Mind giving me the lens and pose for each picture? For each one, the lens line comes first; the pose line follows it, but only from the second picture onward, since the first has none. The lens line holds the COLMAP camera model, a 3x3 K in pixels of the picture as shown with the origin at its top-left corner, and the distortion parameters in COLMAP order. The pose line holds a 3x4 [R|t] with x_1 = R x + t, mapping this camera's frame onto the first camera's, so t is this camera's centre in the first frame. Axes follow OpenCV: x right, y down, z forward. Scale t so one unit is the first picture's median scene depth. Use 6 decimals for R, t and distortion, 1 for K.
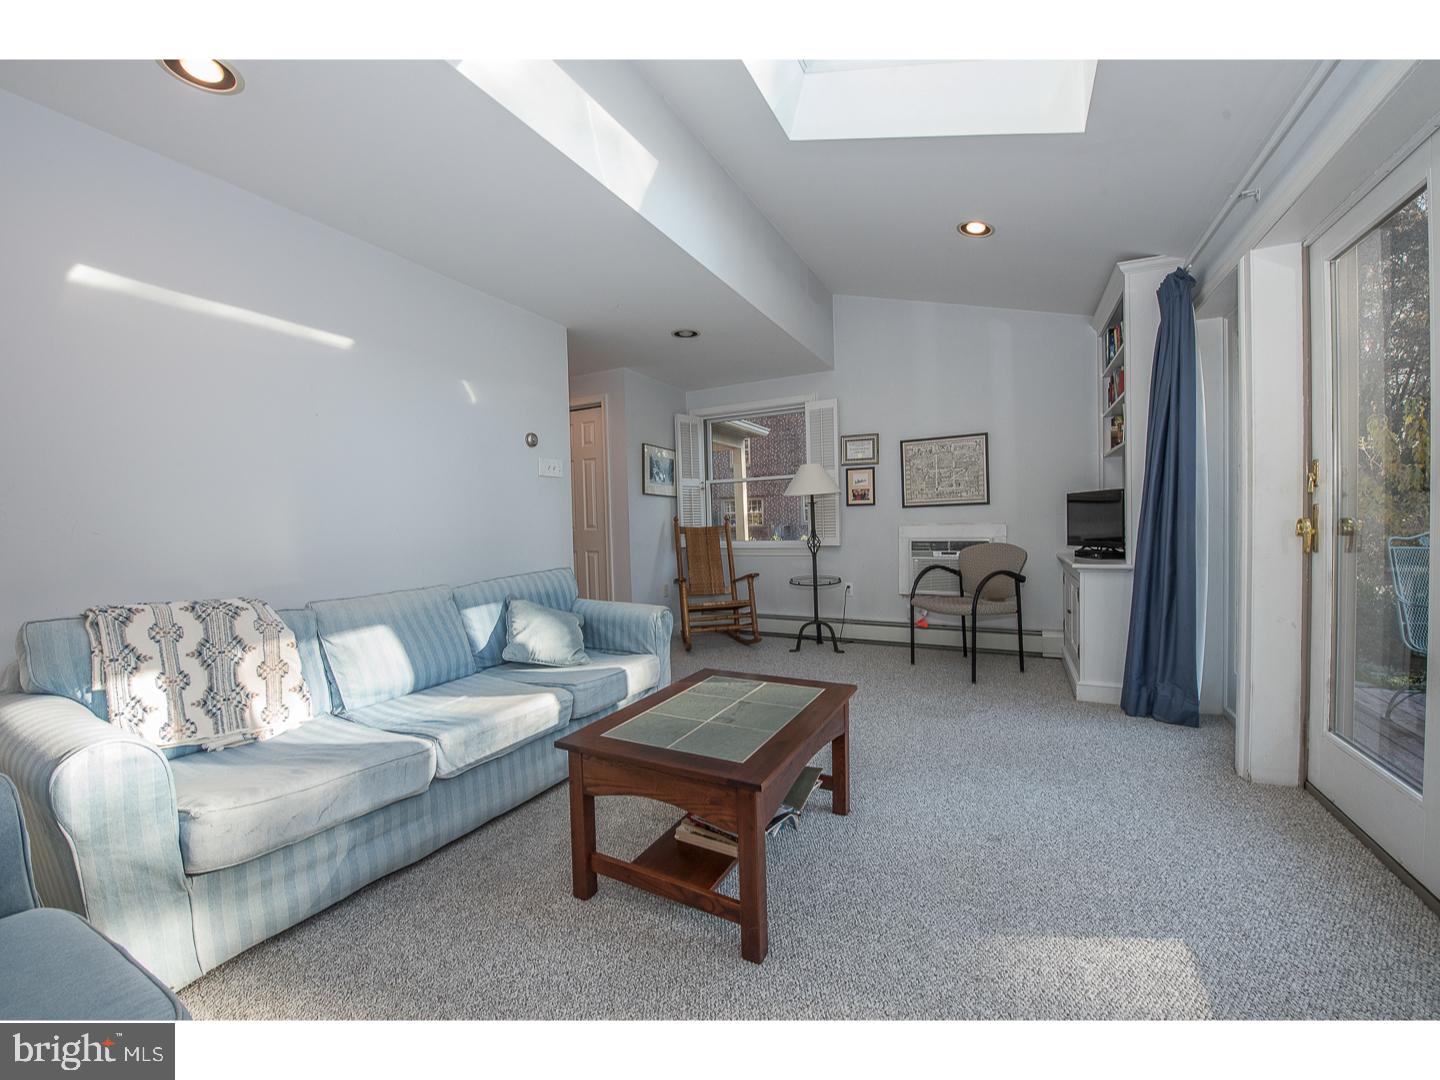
lens RADIAL K [[576.3, 0, 720.0], [0, 576.3, 540.0], [0, 0, 1]] dist [-0.001498, -0.000222]
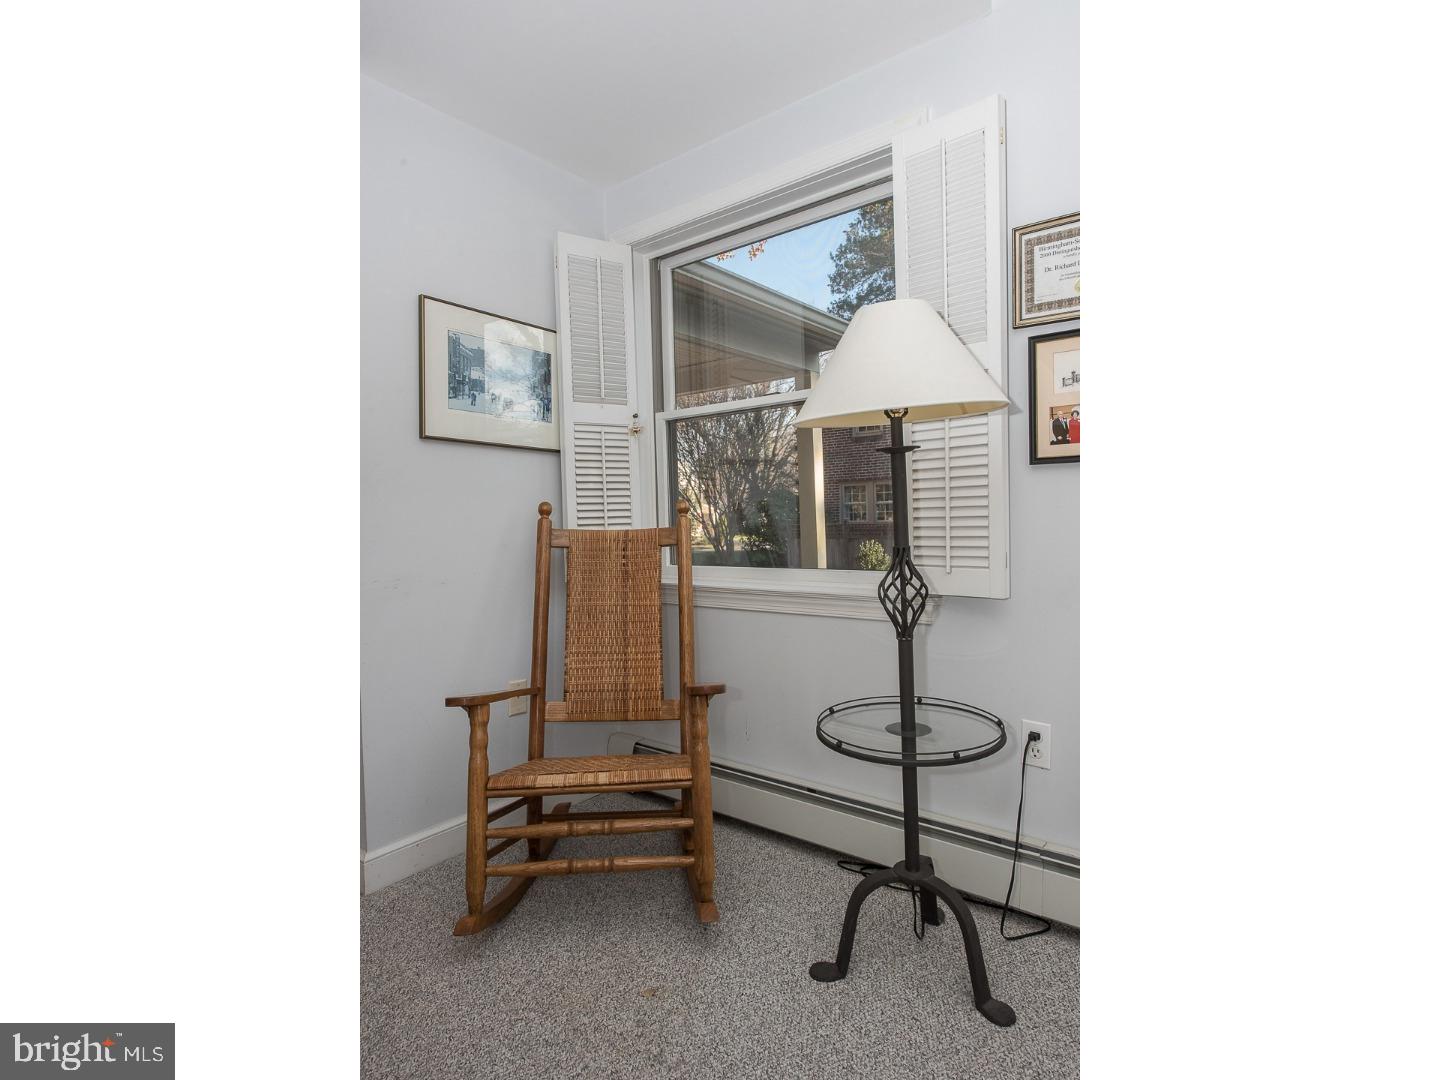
lens RADIAL K [[709.1, 0, 720.0], [0, 709.1, 540.0], [0, 0, 1]] dist [0.003611, 0.000237]
pose [[0.977260, 0.007879, -0.211896, 0.133536], [-0.007985, 0.999968, 0.000357, -0.016965], [0.211892, 0.001344, 0.977292, 0.574779]]
